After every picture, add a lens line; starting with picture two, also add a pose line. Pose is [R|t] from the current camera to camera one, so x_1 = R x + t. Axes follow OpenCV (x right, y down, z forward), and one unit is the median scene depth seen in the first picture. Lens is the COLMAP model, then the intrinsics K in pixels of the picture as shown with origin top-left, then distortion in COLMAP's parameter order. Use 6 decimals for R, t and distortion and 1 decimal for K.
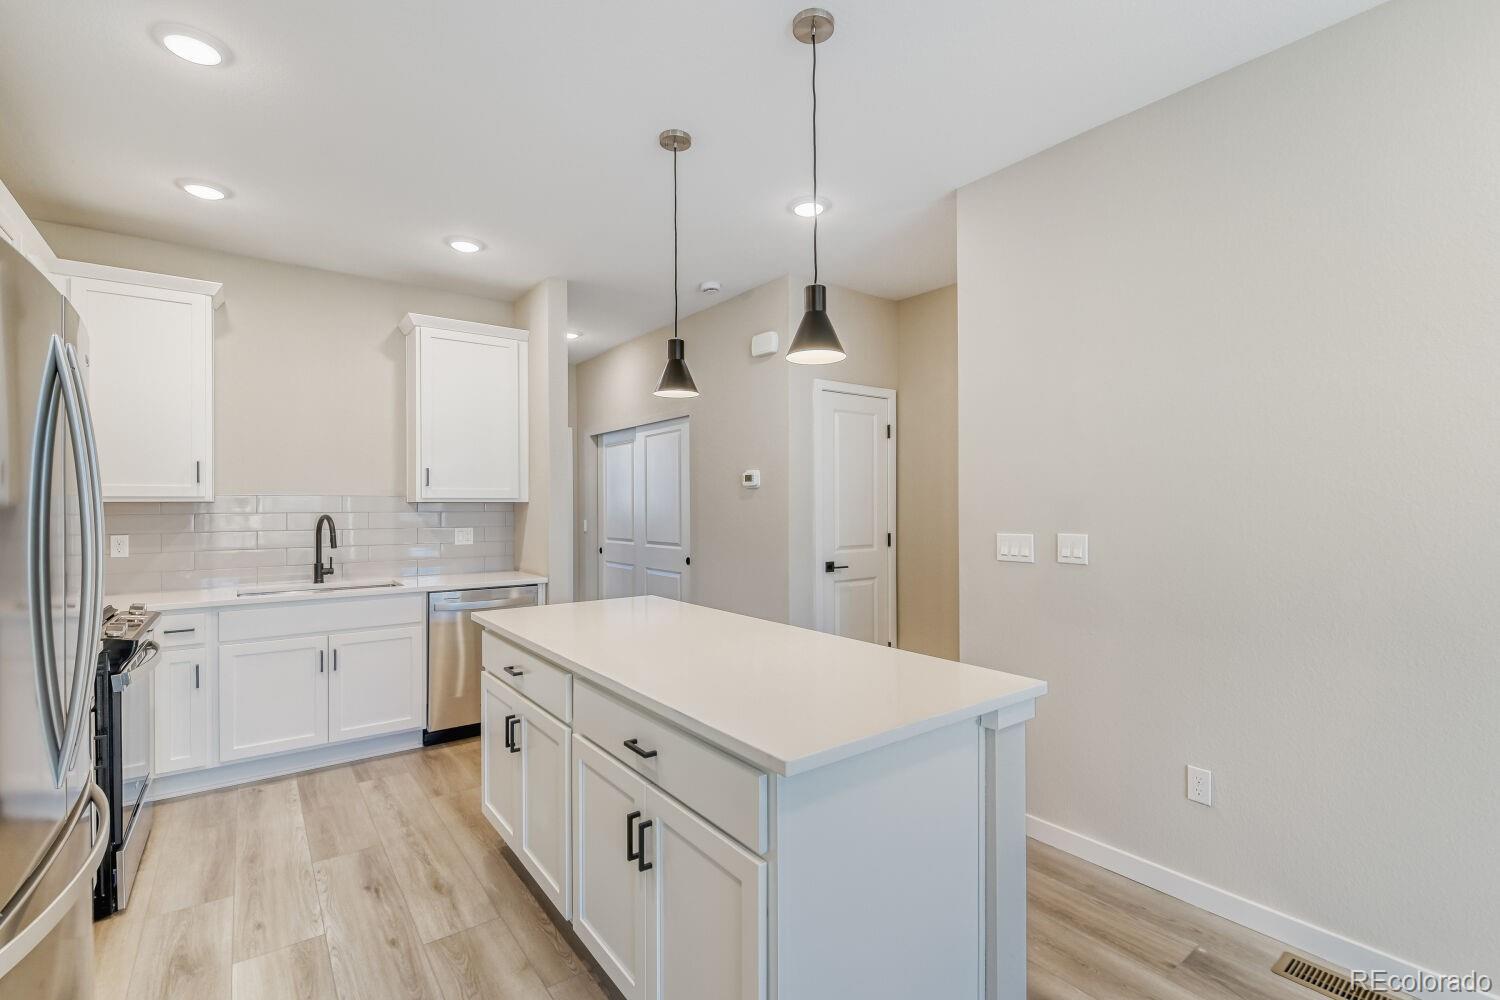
lens RADIAL K [[669.3, 0, 751.0], [0, 669.3, 505.0], [0, 0, 1]] dist [-0.000925, -0.000678]
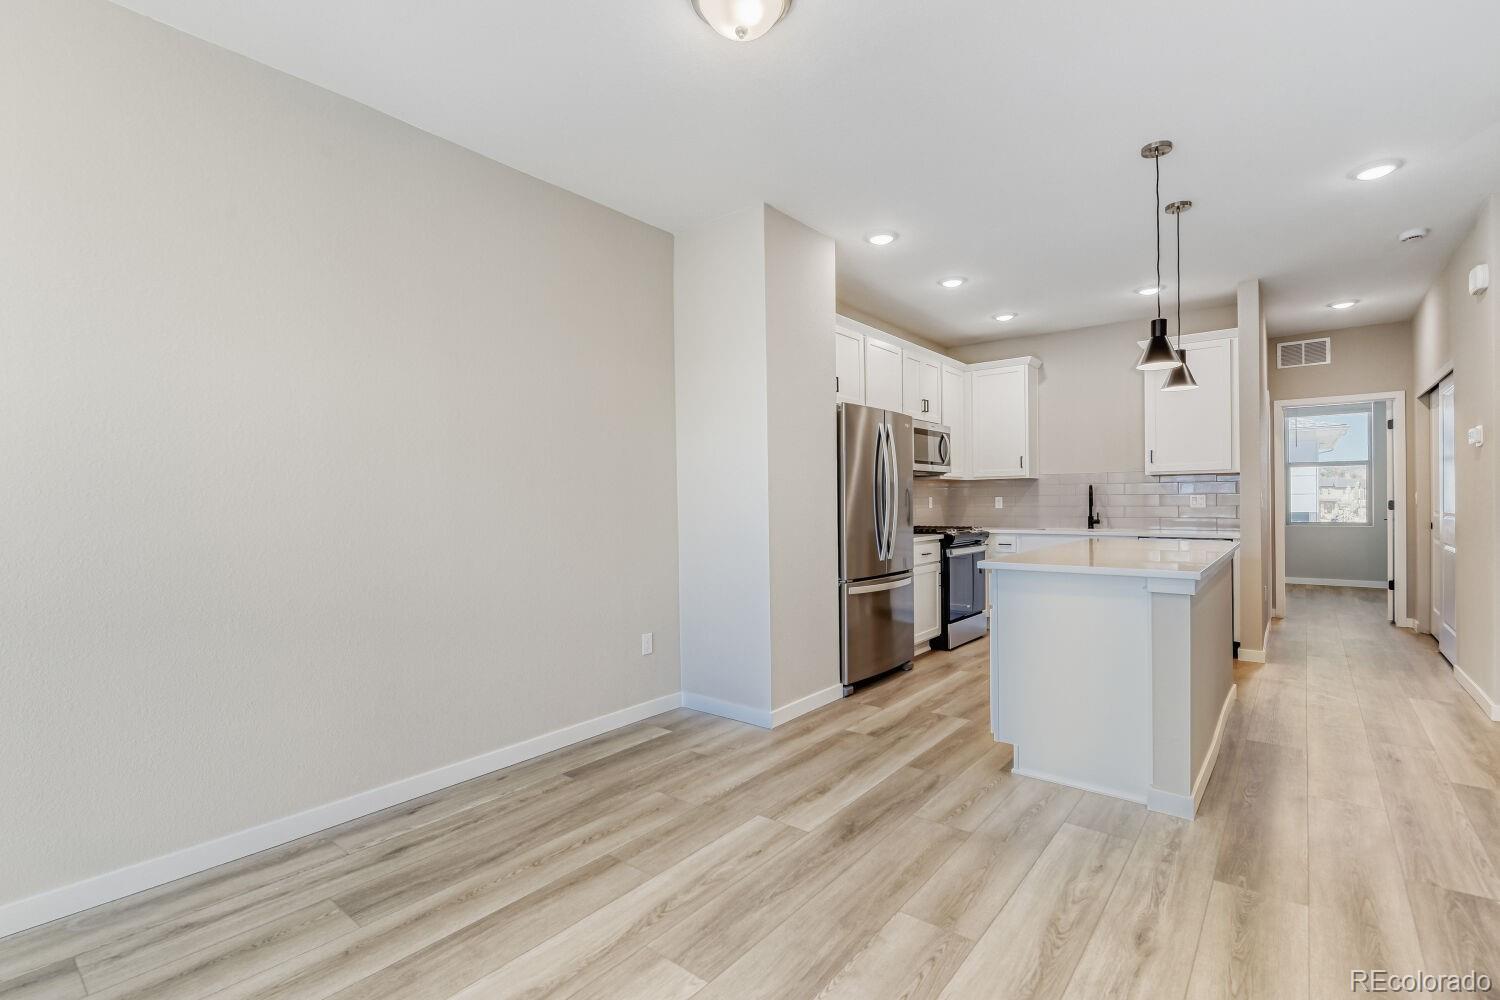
lens RADIAL K [[669.3, 0, 751.0], [0, 669.3, 505.0], [0, 0, 1]] dist [-0.000925, -0.000678]
pose [[0.239698, 0.008350, -0.970812, 0.739041], [0.011225, 0.999872, 0.011371, 0.037490], [0.970783, -0.013623, 0.239574, -0.155929]]
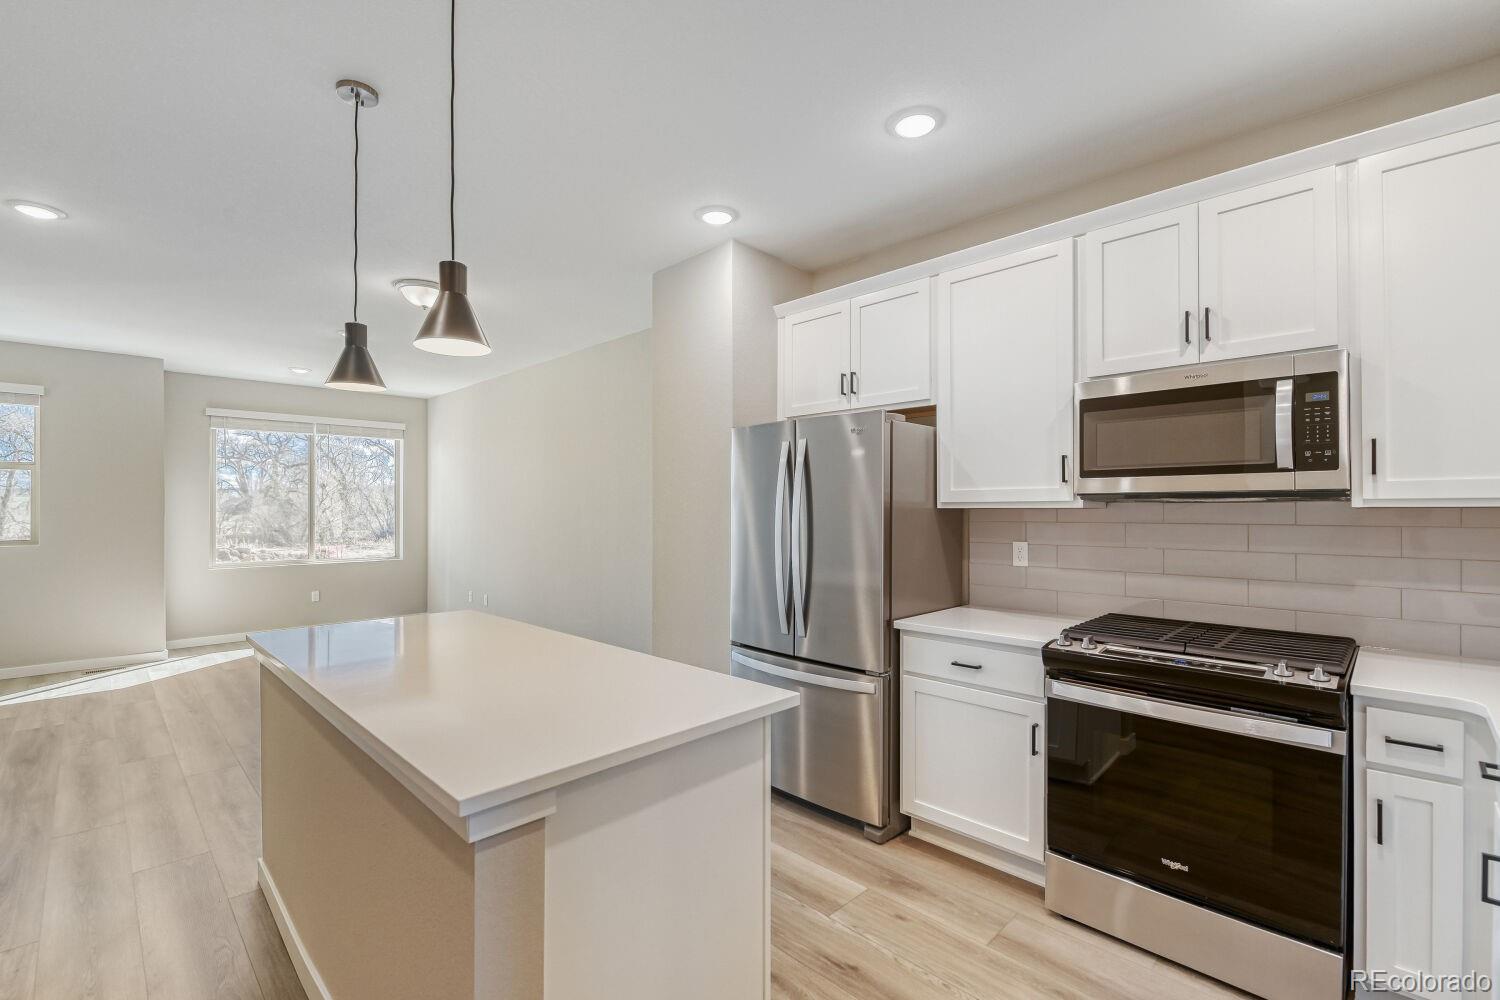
lens RADIAL K [[659.2, 0, 775.2], [0, 659.2, 514.5], [0, 0, 1]] dist [0.000229, -0.005865]
pose [[-0.986336, 0.005747, -0.164643, -0.223361], [0.004524, 0.999959, 0.007802, -0.008250], [0.164682, 0.006950, -0.986322, 1.185247]]
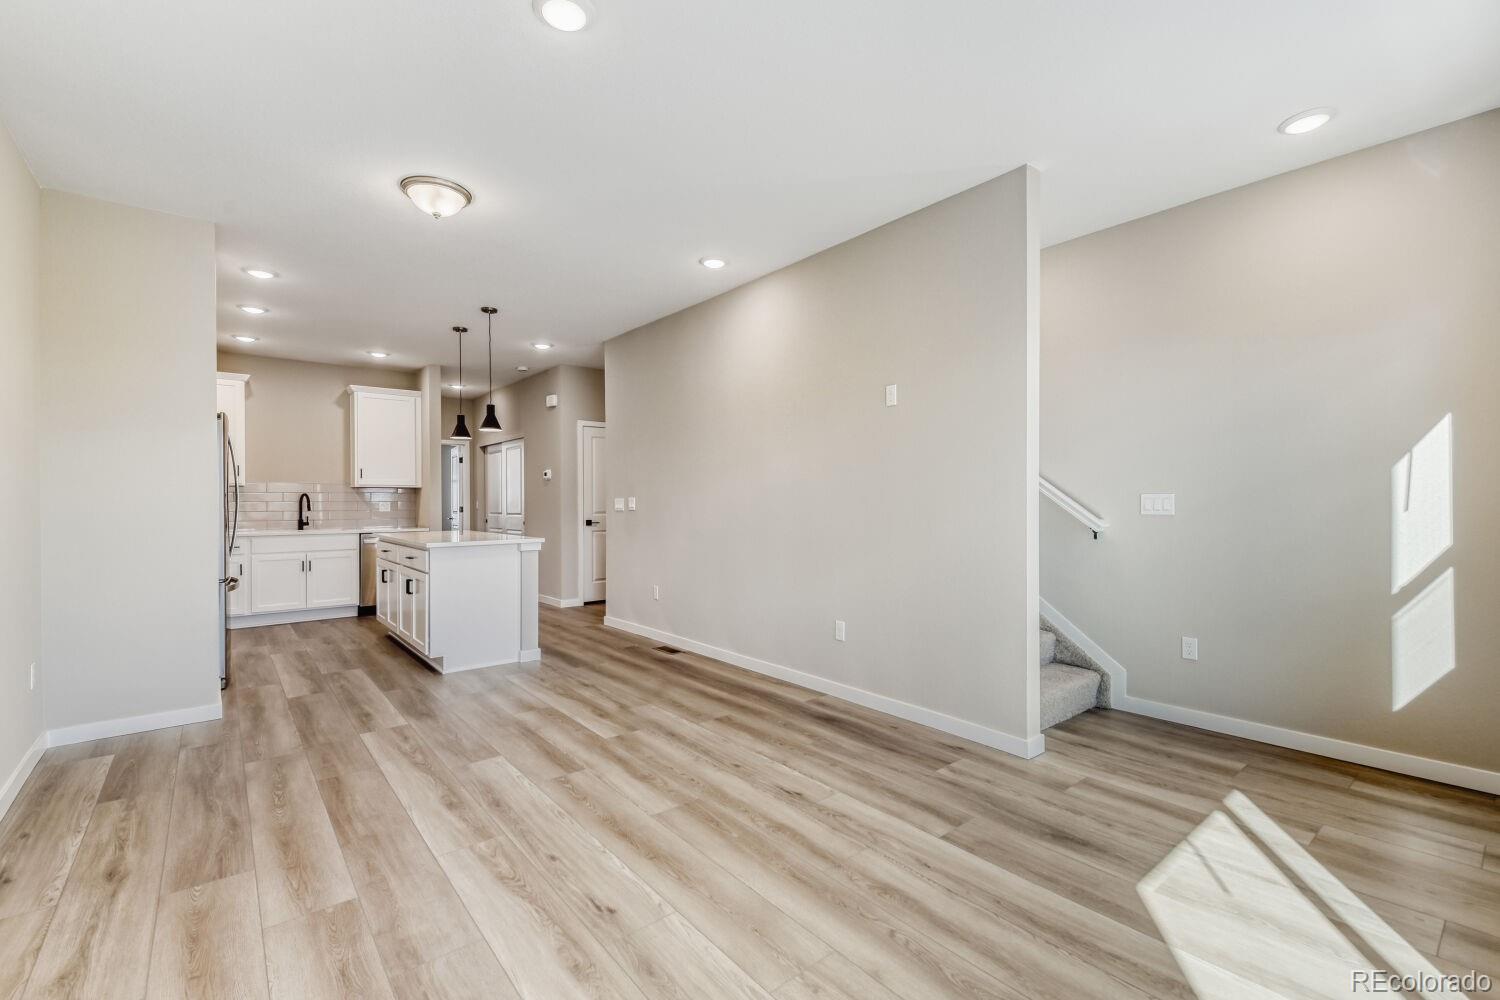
lens RADIAL K [[654.4, 0, 761.8], [0, 654.4, 503.5], [0, 0, 1]] dist [0.001473, -0.006575]
pose [[0.998706, 0.001318, 0.050838, 0.582503], [-0.001430, 0.999997, 0.002183, 0.040618], [-0.050835, -0.002253, 0.998705, -0.947051]]
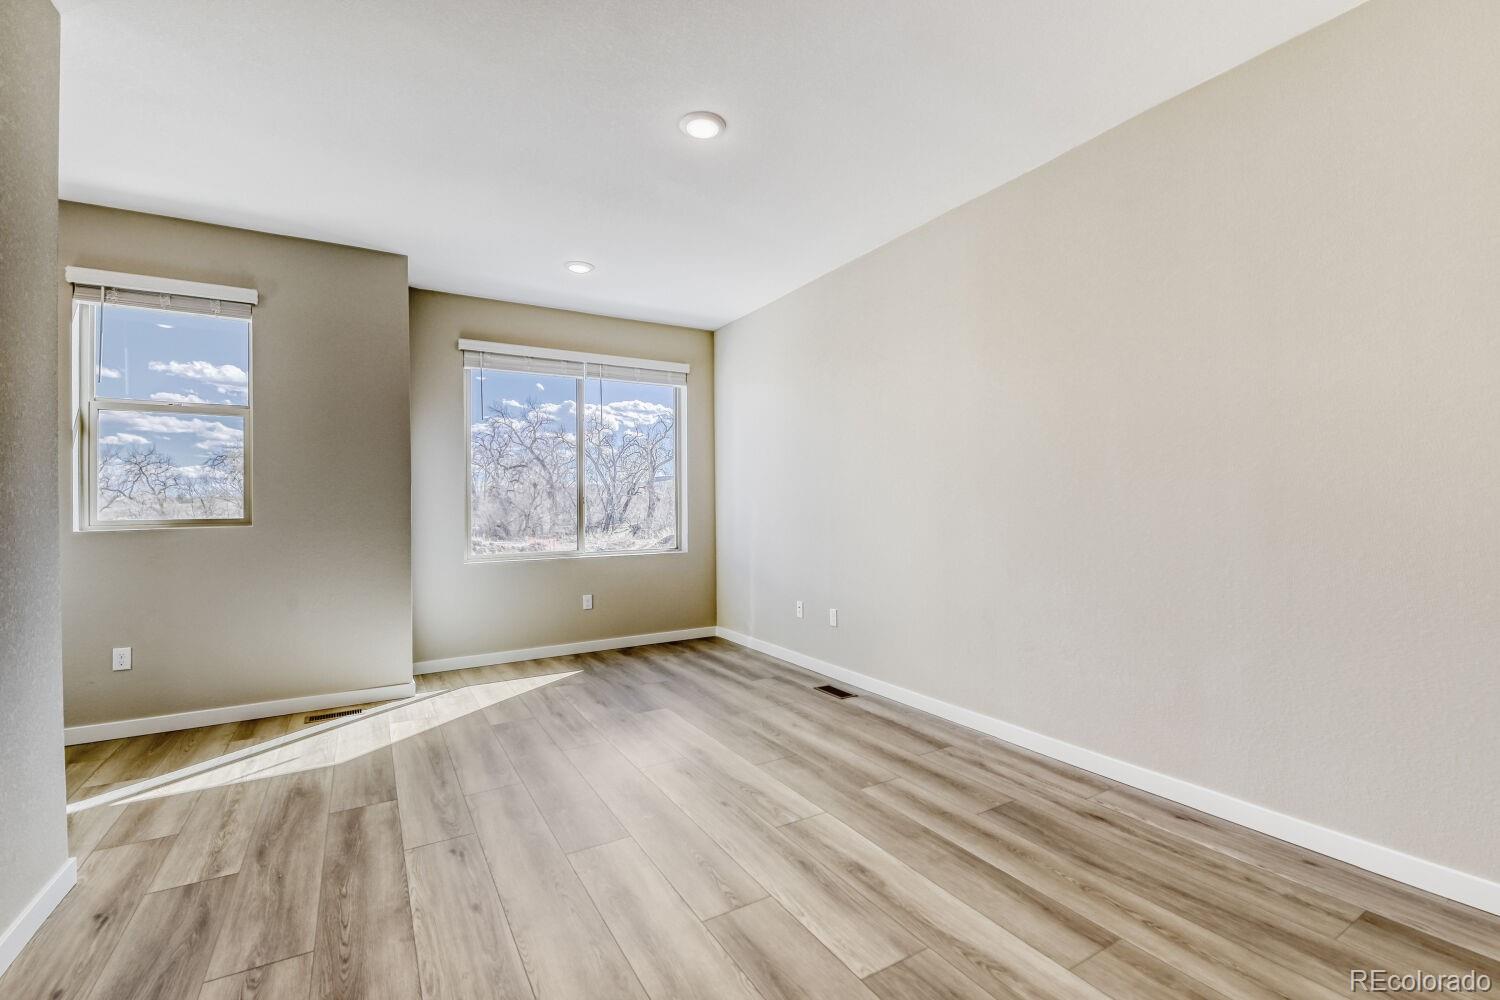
lens RADIAL K [[654.4, 0, 761.8], [0, 654.4, 503.5], [0, 0, 1]] dist [0.001473, -0.006575]
pose [[-0.995335, 0.015922, 0.095159, 0.307043], [0.015474, 0.999865, -0.005443, 0.047997], [-0.095232, -0.003945, -0.995447, 0.373579]]
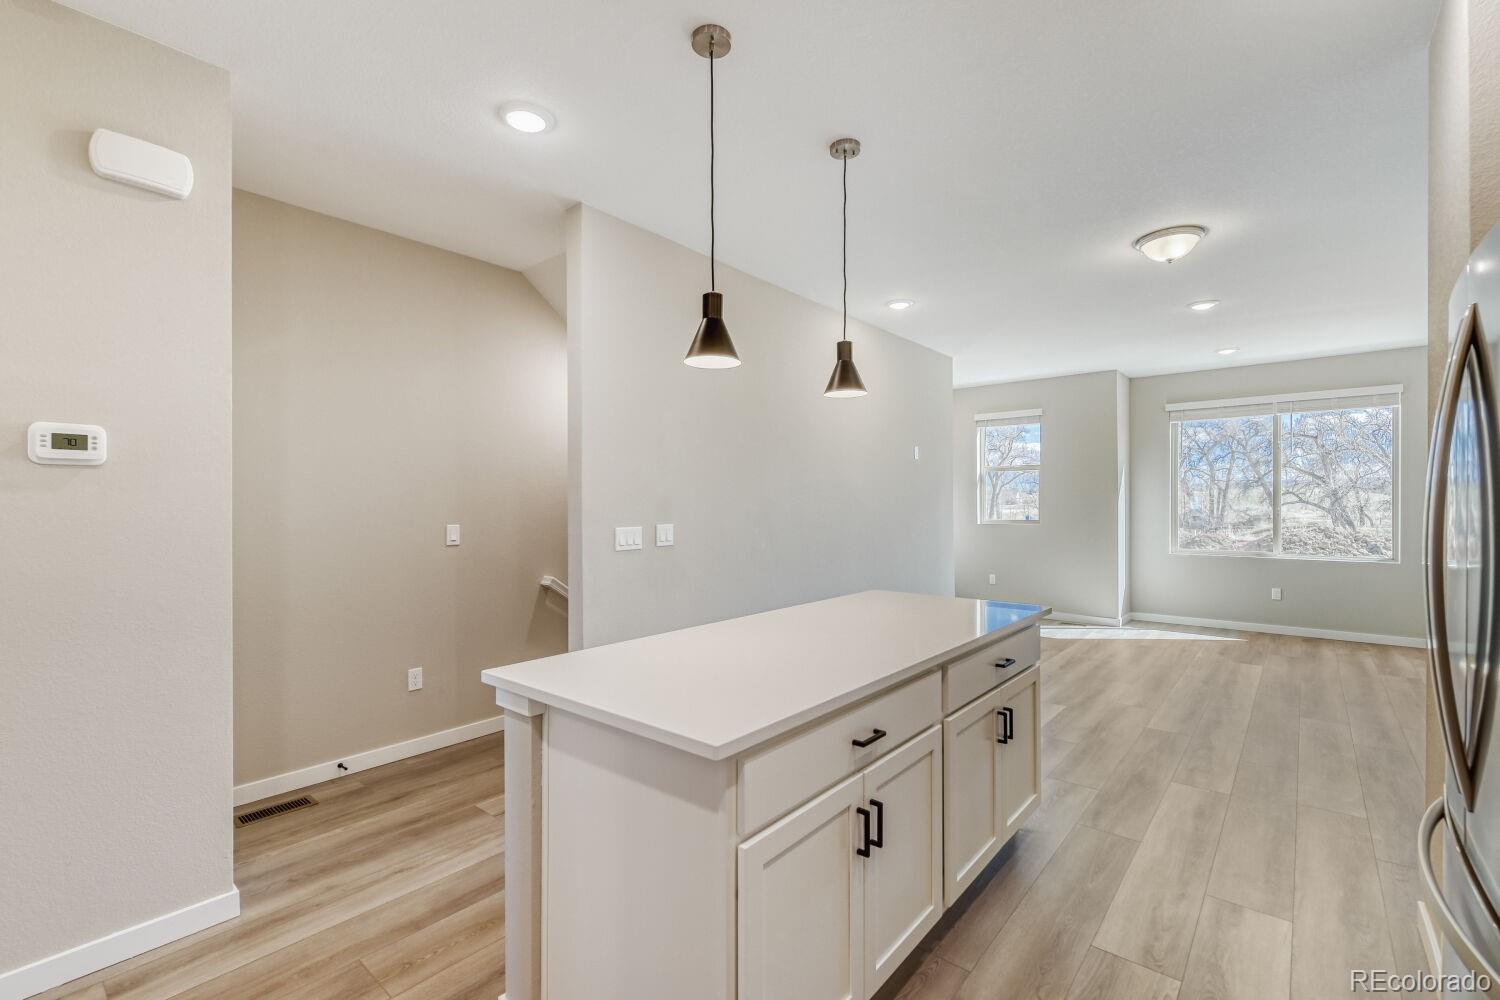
lens RADIAL K [[662.6, 0, 755.2], [0, 662.6, 506.5], [0, 0, 1]] dist [0.016514, -0.006429]
pose [[-0.234481, 0.000404, 0.972121, -0.631478], [0.003420, 0.999994, 0.000410, 0.004517], [-0.972115, 0.003421, -0.234481, 0.804714]]
